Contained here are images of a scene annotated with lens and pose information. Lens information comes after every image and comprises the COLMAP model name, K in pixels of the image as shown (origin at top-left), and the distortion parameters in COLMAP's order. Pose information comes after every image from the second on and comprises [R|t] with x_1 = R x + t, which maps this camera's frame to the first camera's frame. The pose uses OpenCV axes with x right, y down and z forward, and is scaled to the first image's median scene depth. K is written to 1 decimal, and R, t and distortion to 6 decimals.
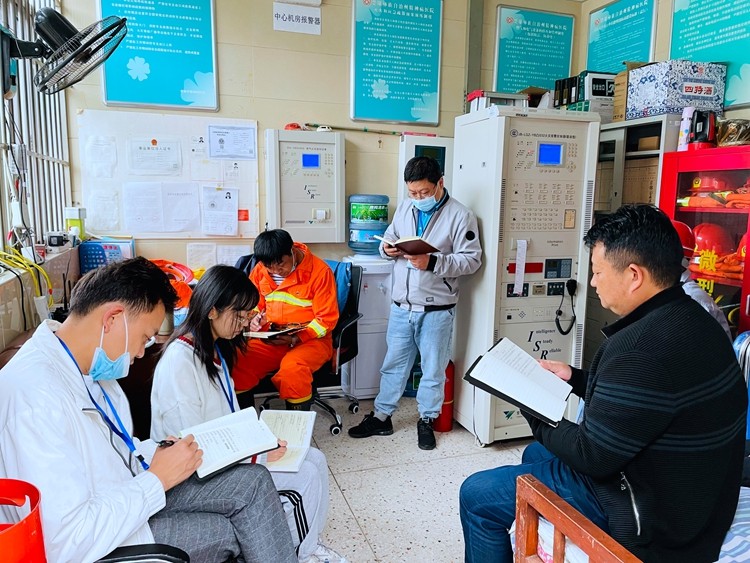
lens RADIAL K [[568.1, 0, 373.0], [0, 568.1, 286.9], [0, 0, 1]] dist [0.000804, -0.054390]
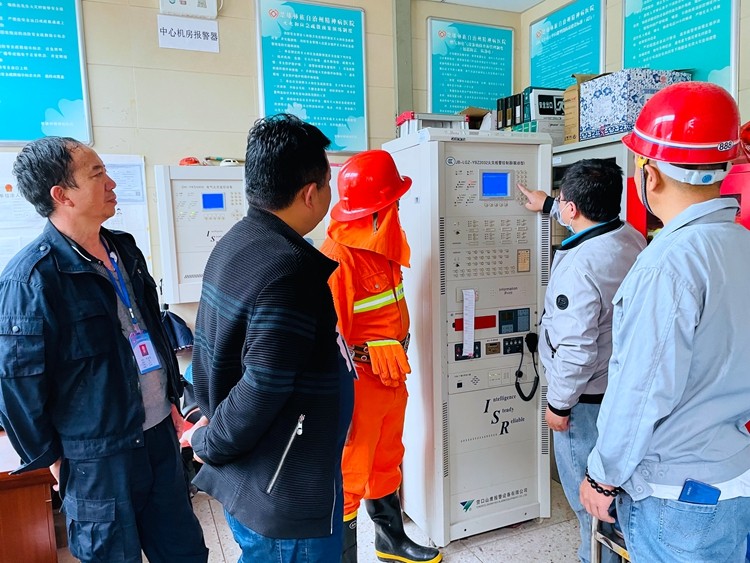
lens RADIAL K [[568.1, 0, 380.5], [0, 568.1, 281.9], [0, 0, 1]] dist [0.000804, -0.054390]
pose [[0.995062, -0.051387, 0.084917, 0.061643], [0.056016, 0.997019, -0.053051, -0.052700], [-0.081938, 0.057545, 0.994975, 0.180820]]
